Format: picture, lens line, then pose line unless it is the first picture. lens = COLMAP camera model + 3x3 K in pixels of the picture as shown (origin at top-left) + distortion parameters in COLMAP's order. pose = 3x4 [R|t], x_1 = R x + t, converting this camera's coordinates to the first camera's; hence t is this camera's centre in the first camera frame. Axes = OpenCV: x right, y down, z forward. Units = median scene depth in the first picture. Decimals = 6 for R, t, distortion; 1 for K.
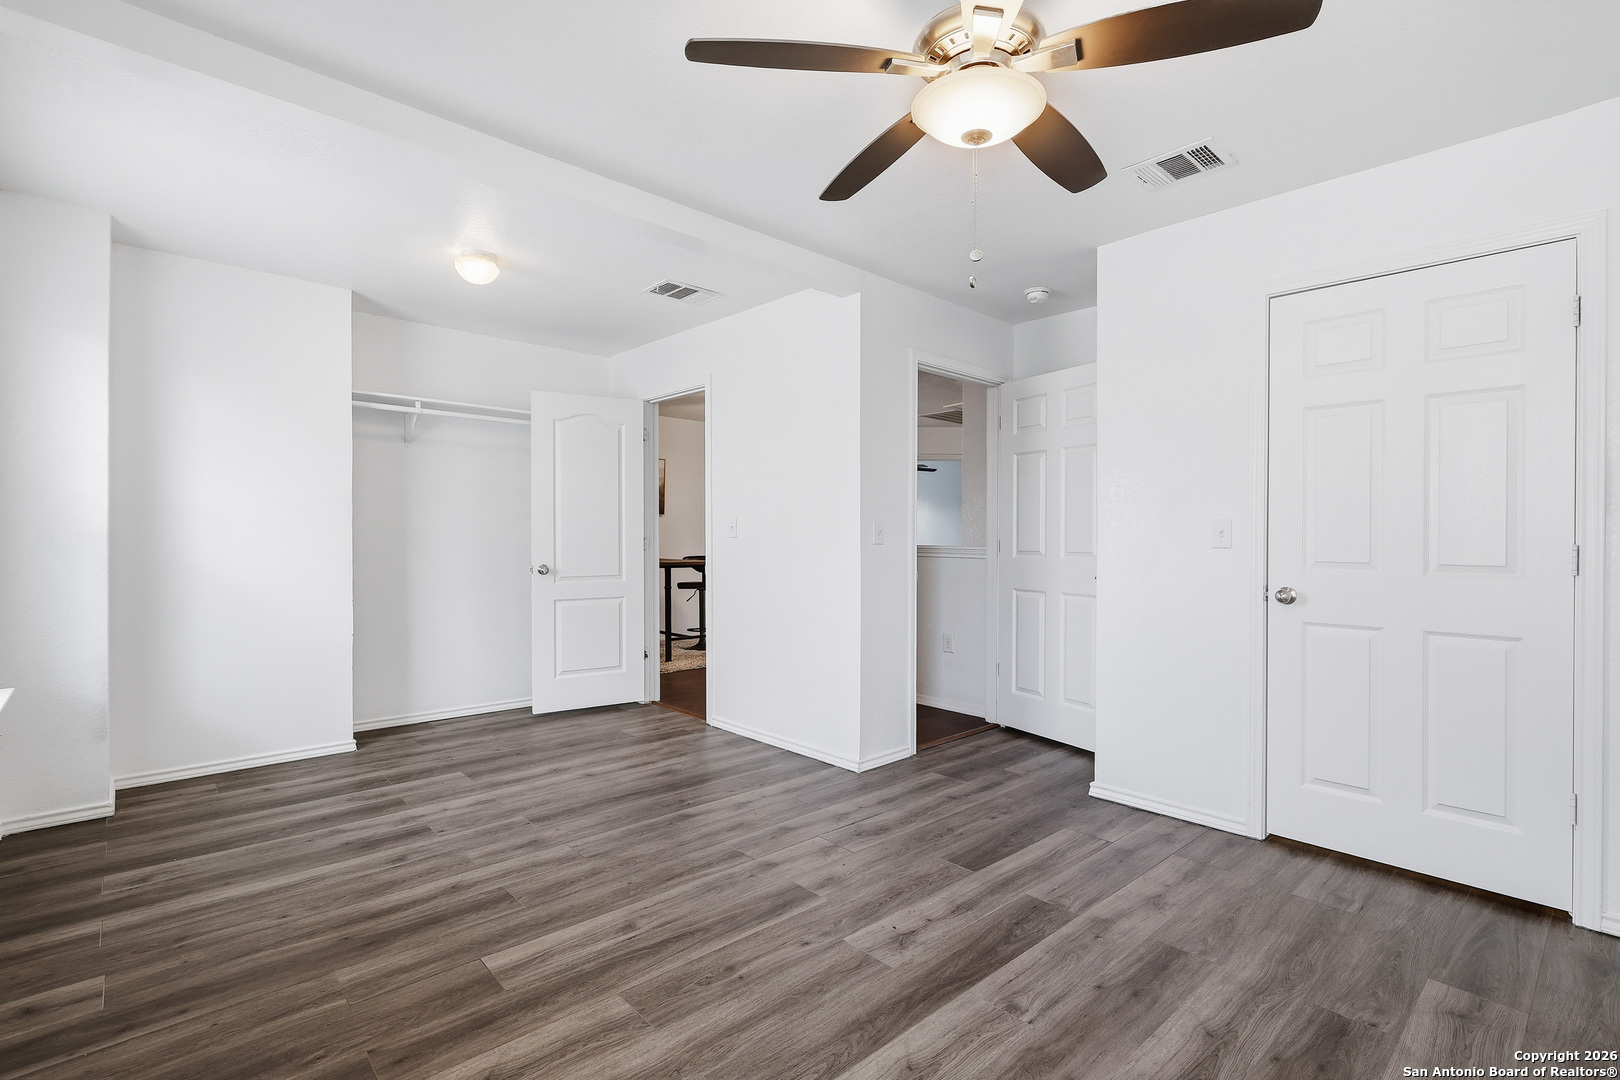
lens RADIAL K [[749.4, 0, 815.8], [0, 749.4, 536.8], [0, 0, 1]] dist [0.005609, 0.001236]
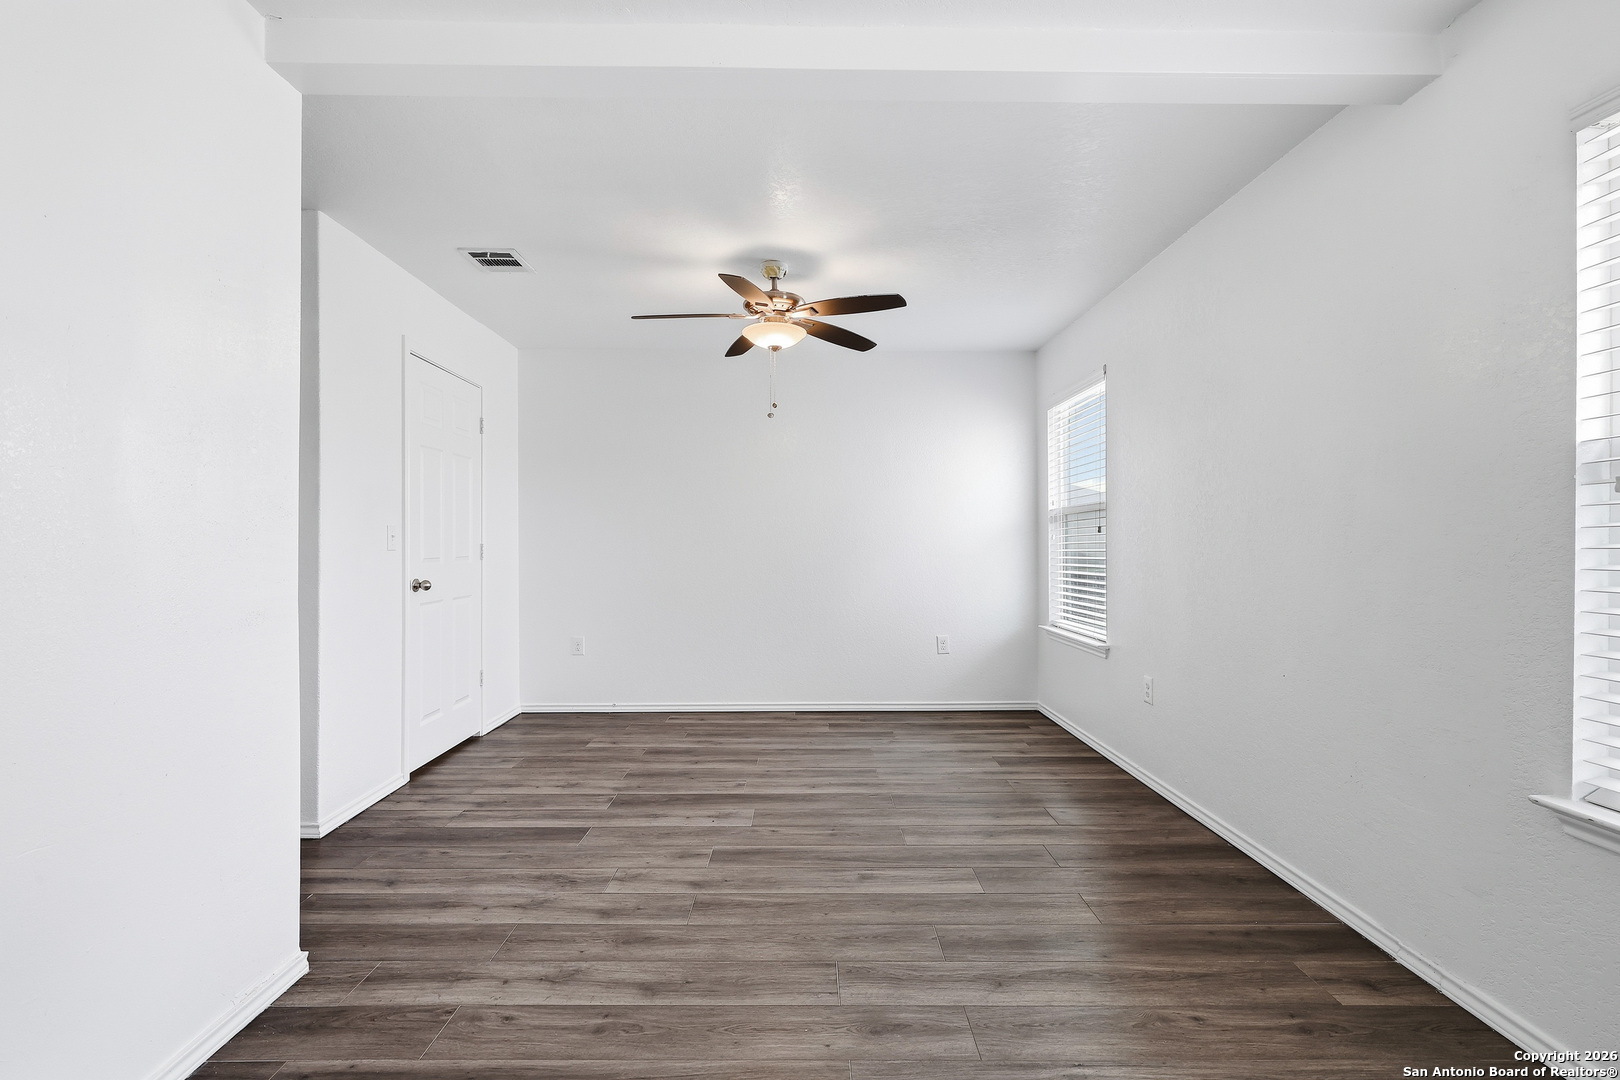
lens RADIAL K [[749.4, 0, 812.1], [0, 749.4, 542.5], [0, 0, 1]] dist [0.005609, 0.001236]
pose [[-0.743720, -0.004699, 0.668475, -0.854811], [-0.001950, 0.999986, 0.004861, -0.002101], [-0.668489, 0.002311, -0.743719, 1.705149]]
